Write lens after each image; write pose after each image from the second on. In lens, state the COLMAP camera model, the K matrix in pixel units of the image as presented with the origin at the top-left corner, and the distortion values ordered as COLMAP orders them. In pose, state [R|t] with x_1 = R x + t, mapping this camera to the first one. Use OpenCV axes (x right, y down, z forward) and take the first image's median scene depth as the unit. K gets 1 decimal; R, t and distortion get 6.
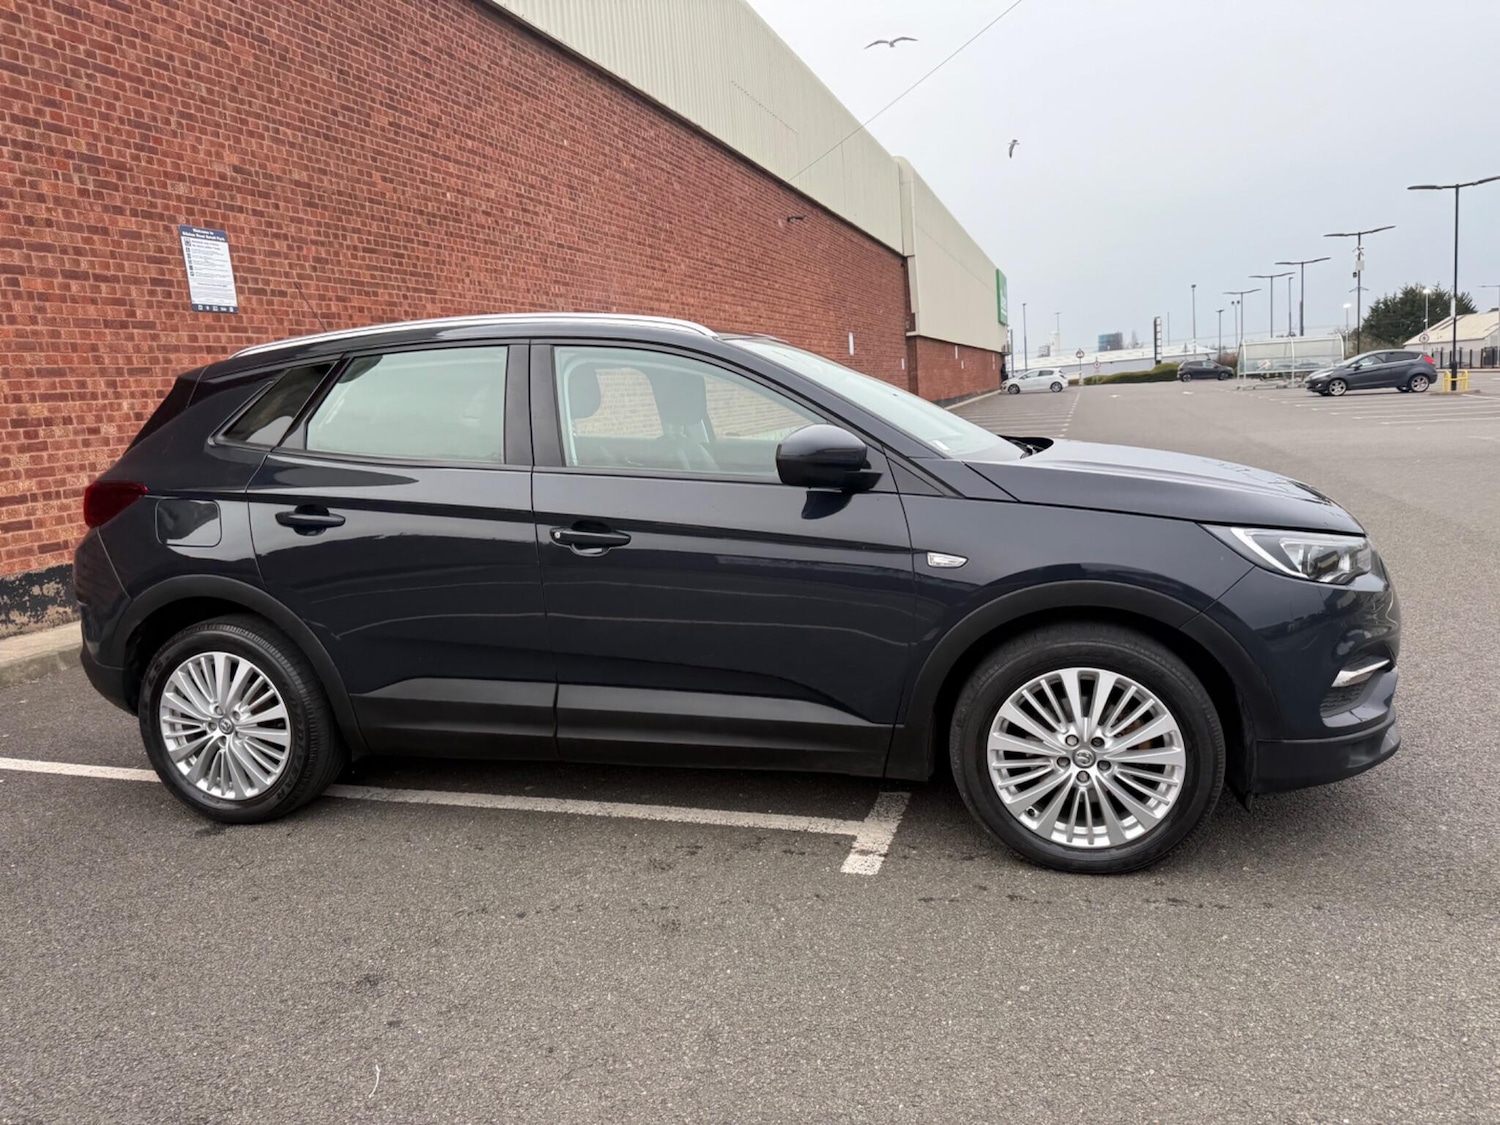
lens RADIAL K [[1065.7, 0, 753.7], [0, 1065.7, 552.2], [0, 0, 1]] dist [0.024731, -0.034537]
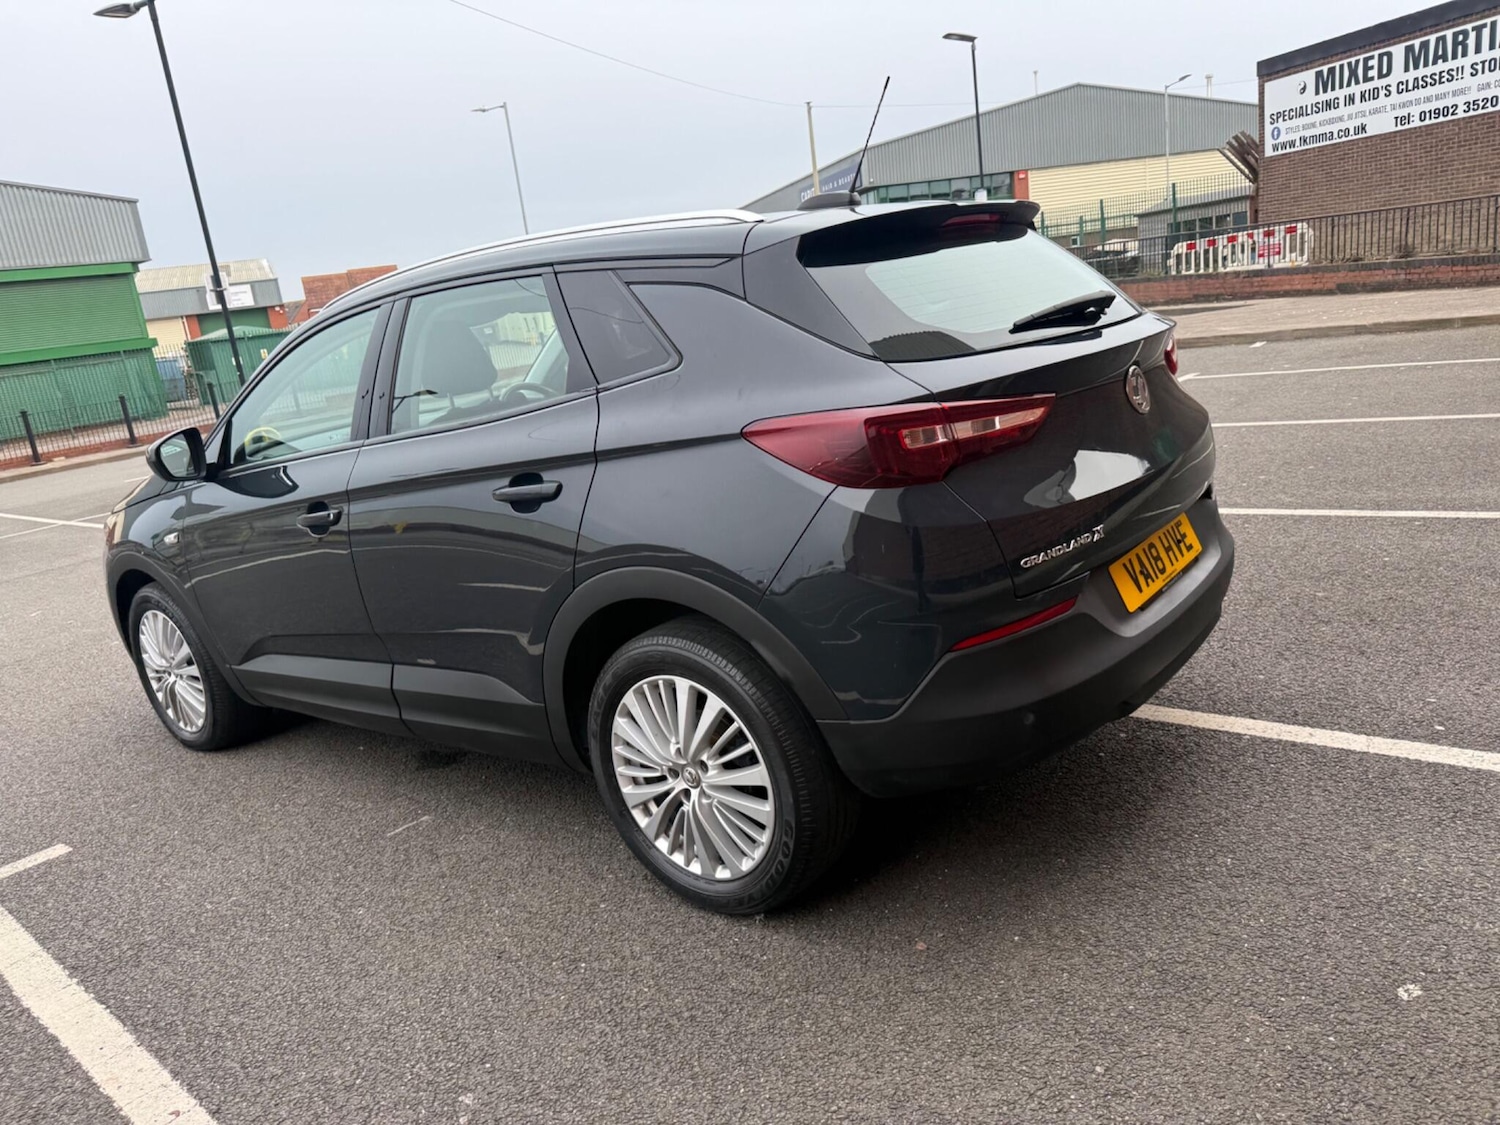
lens RADIAL K [[1065.7, 0, 751.9], [0, 1065.7, 563.9], [0, 0, 1]] dist [0.024731, -0.034537]
pose [[-0.894901, 0.083422, 0.438399, -0.291132], [0.250000, 0.907467, 0.337644, -0.106616], [-0.369665, 0.411758, -0.832948, 0.797362]]
